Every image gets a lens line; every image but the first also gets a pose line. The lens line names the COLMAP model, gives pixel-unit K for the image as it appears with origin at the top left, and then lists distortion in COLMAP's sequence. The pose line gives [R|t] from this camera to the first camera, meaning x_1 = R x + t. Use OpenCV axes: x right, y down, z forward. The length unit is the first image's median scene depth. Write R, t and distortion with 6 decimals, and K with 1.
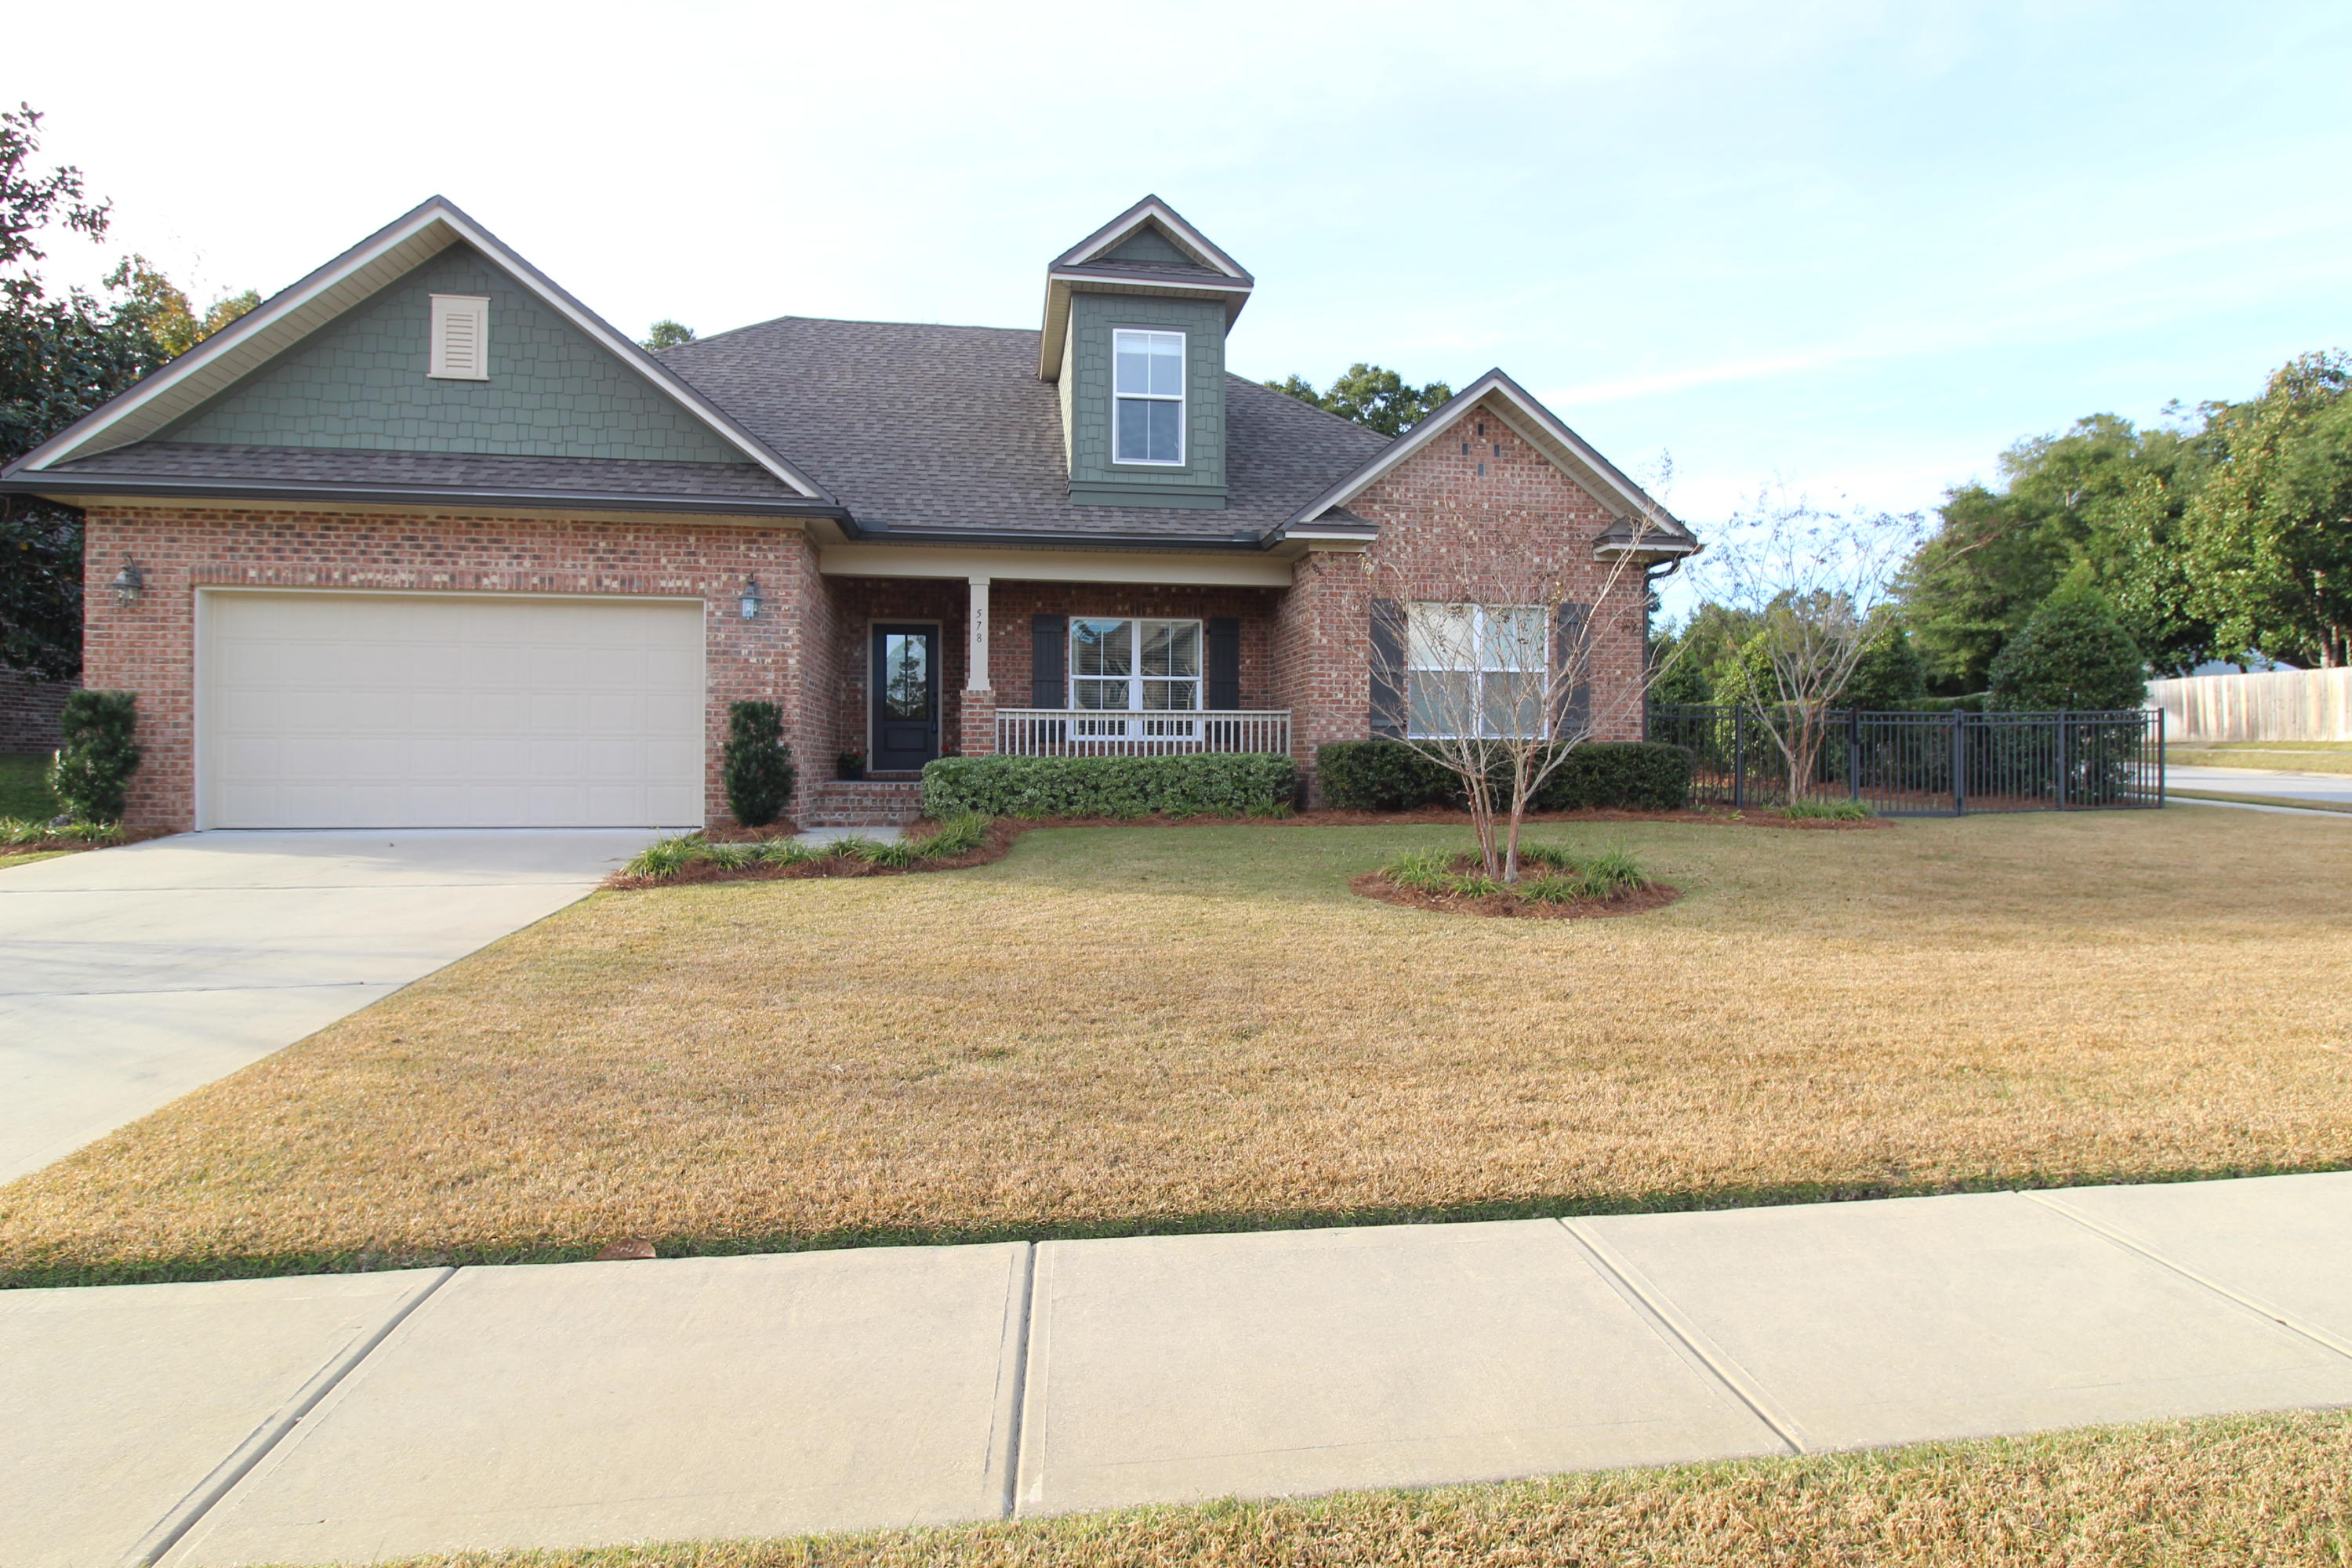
lens RADIAL K [[1208.4, 0, 1181.0], [0, 1208.4, 748.1], [0, 0, 1]] dist [0.001430, -0.008214]
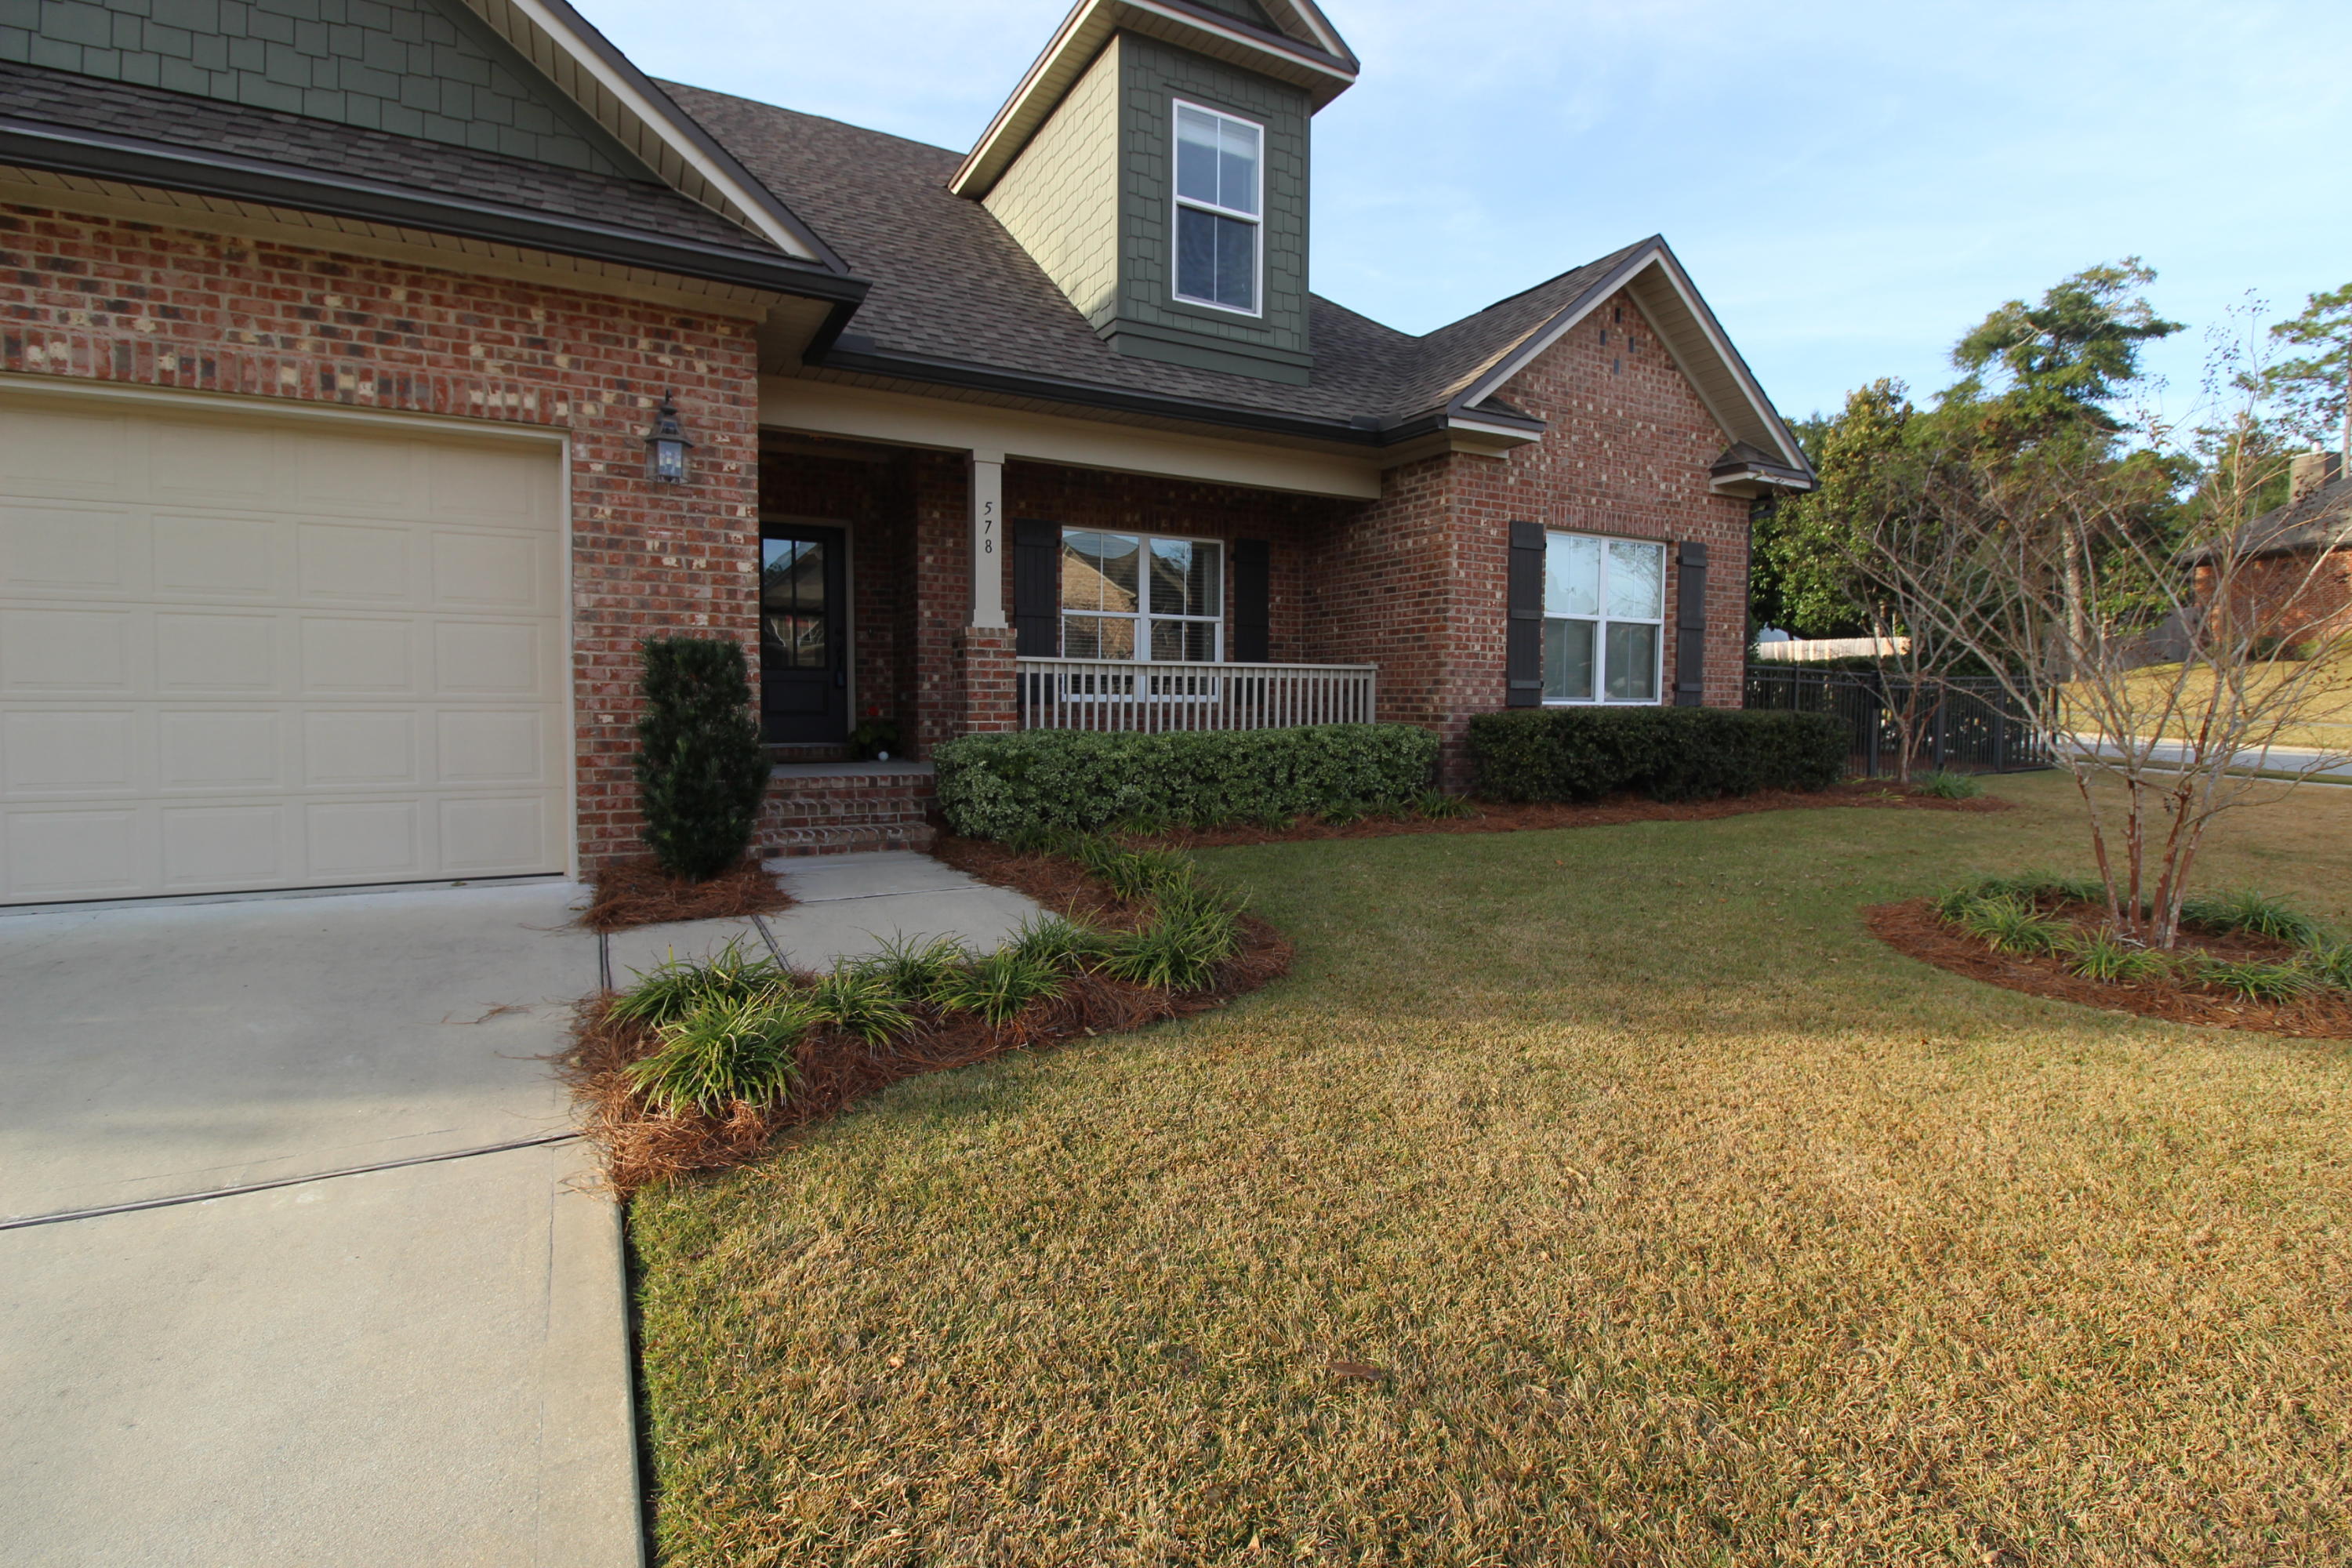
lens RADIAL K [[1089.9, 0, 1178.1], [0, 1089.9, 753.1], [0, 0, 1]] dist [-0.001438, -0.012399]
pose [[0.938637, -0.013372, 0.344646, -0.289639], [-0.007073, 0.998292, 0.057997, -0.016444], [-0.344833, -0.056876, 0.936939, 0.437205]]
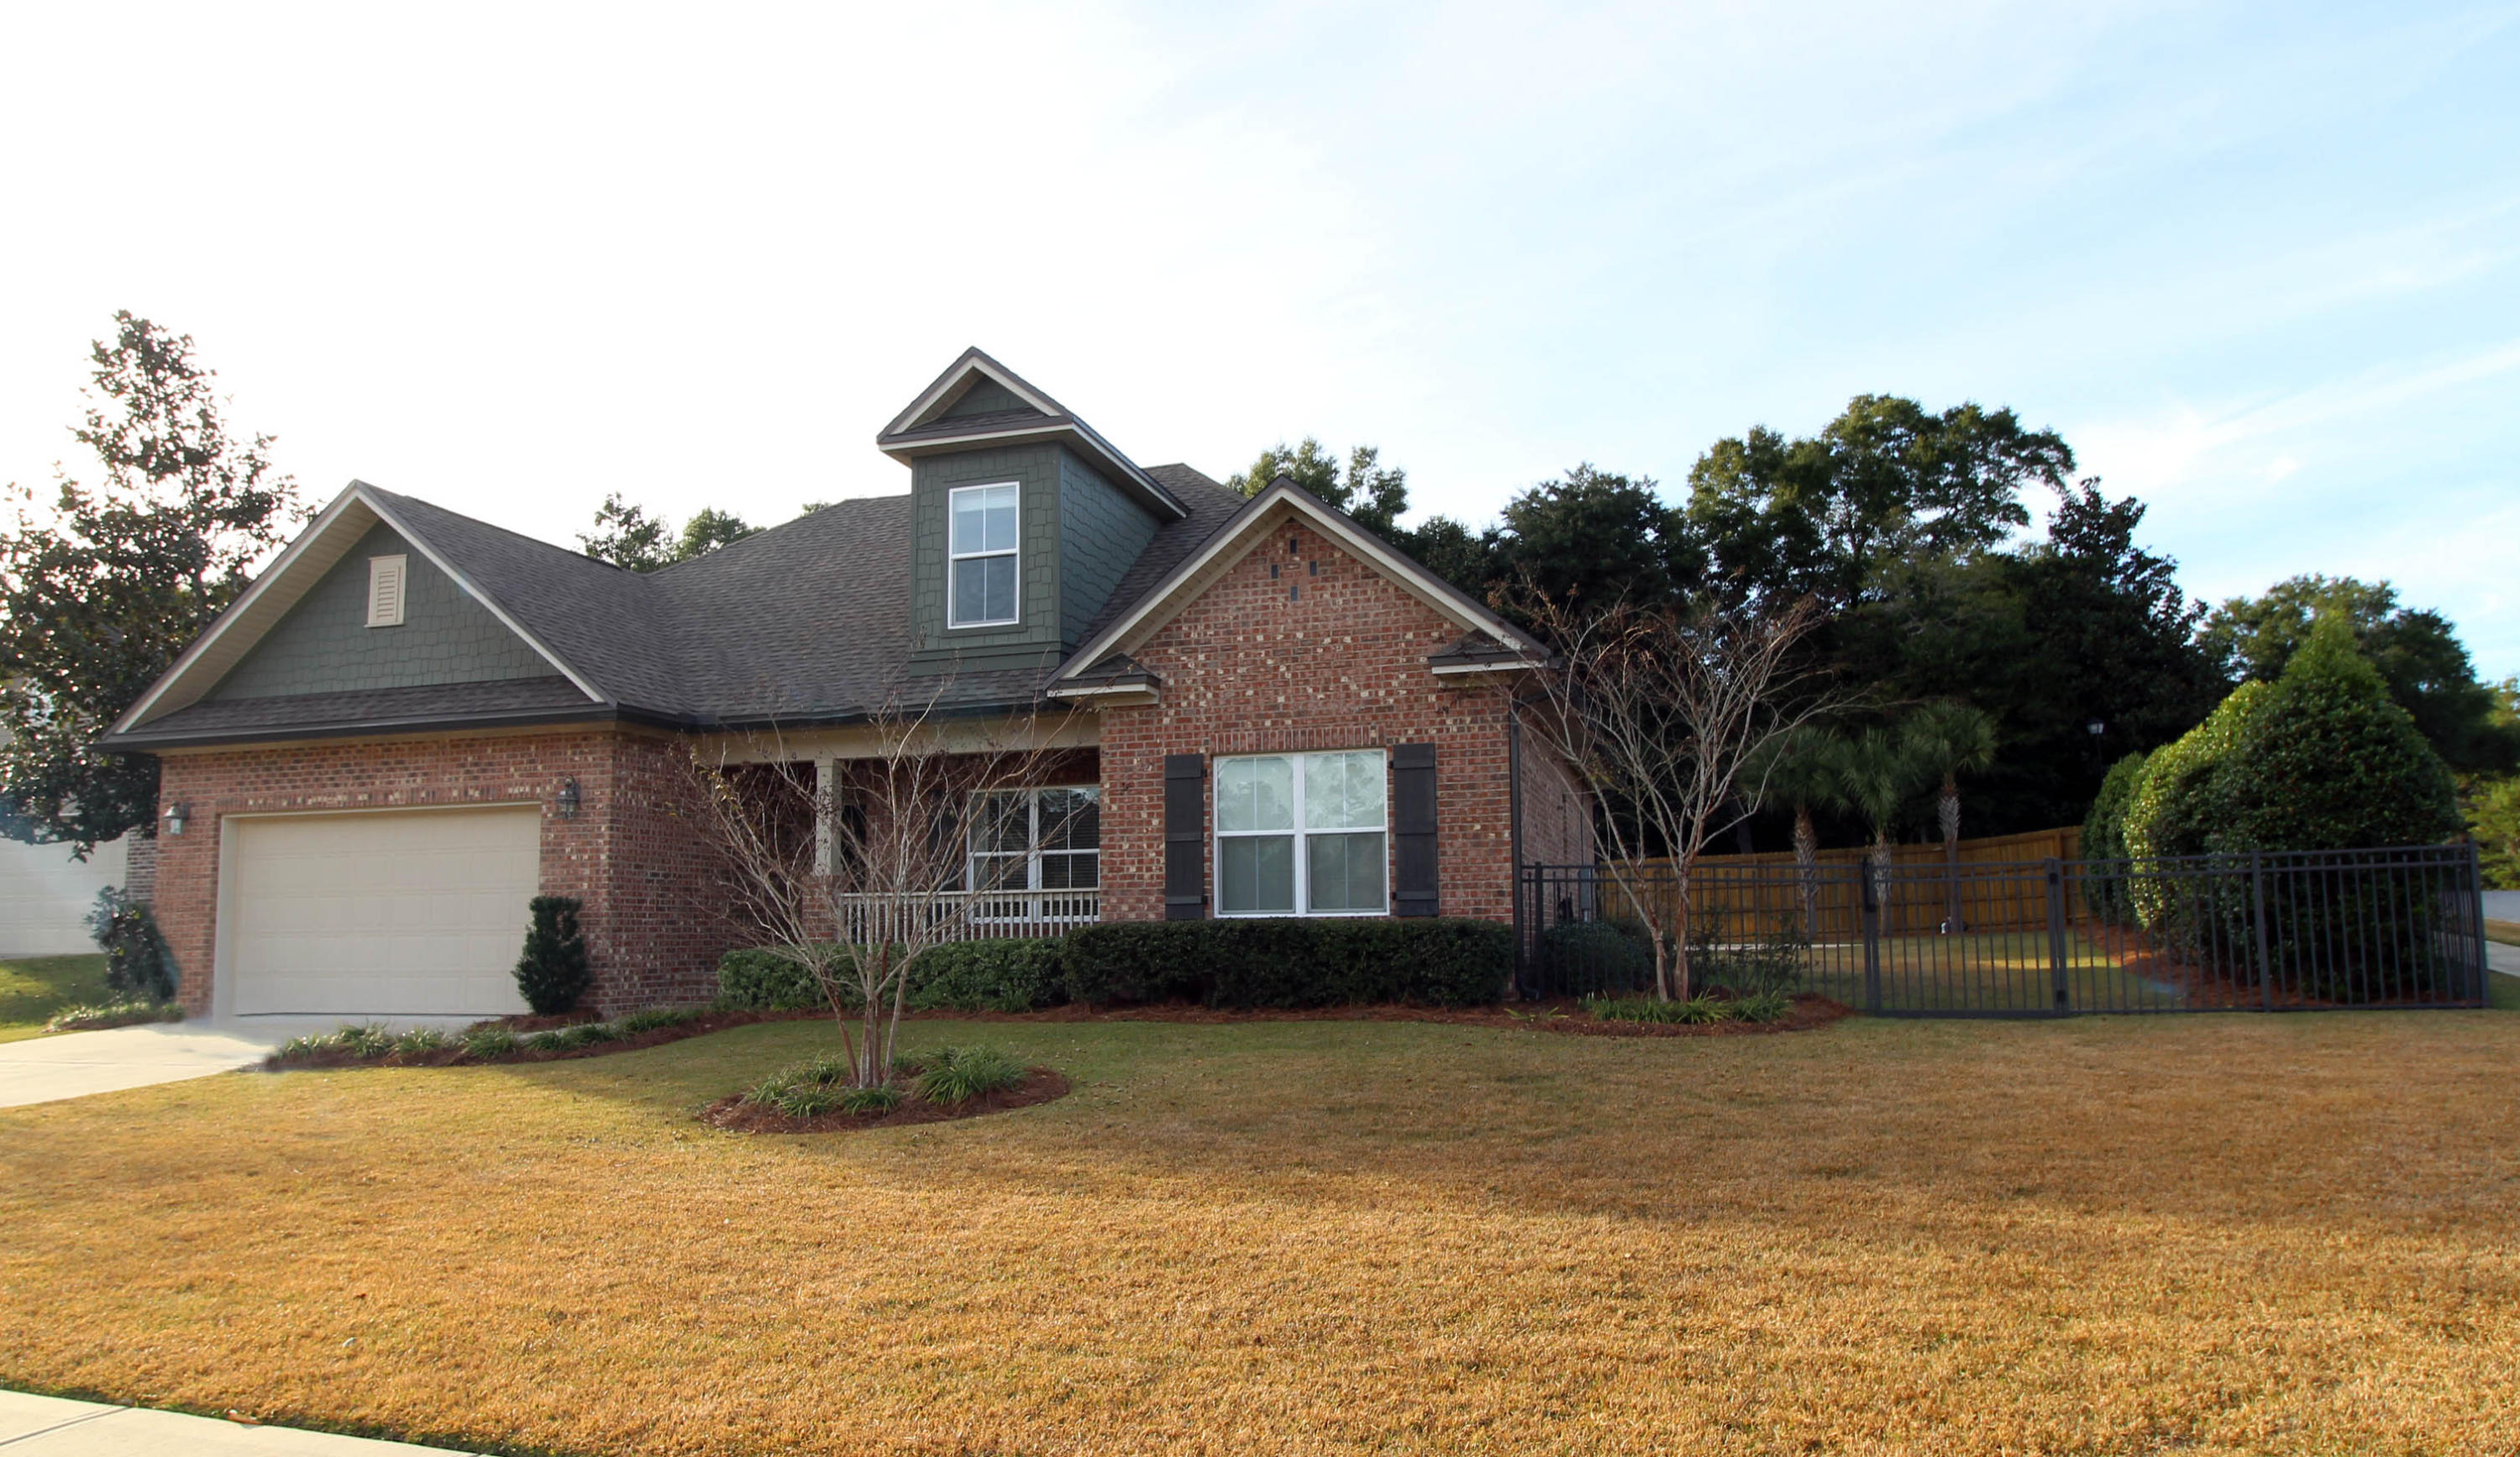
lens RADIAL K [[1488.5, 0, 1234.2], [0, 1488.5, 778.0], [0, 0, 1]] dist [-0.000003, 0.000179]
pose [[0.899048, -0.058565, -0.433915, 0.688233], [0.019153, 0.995326, -0.094654, -0.006766], [0.437430, 0.076788, 0.895968, 0.073152]]
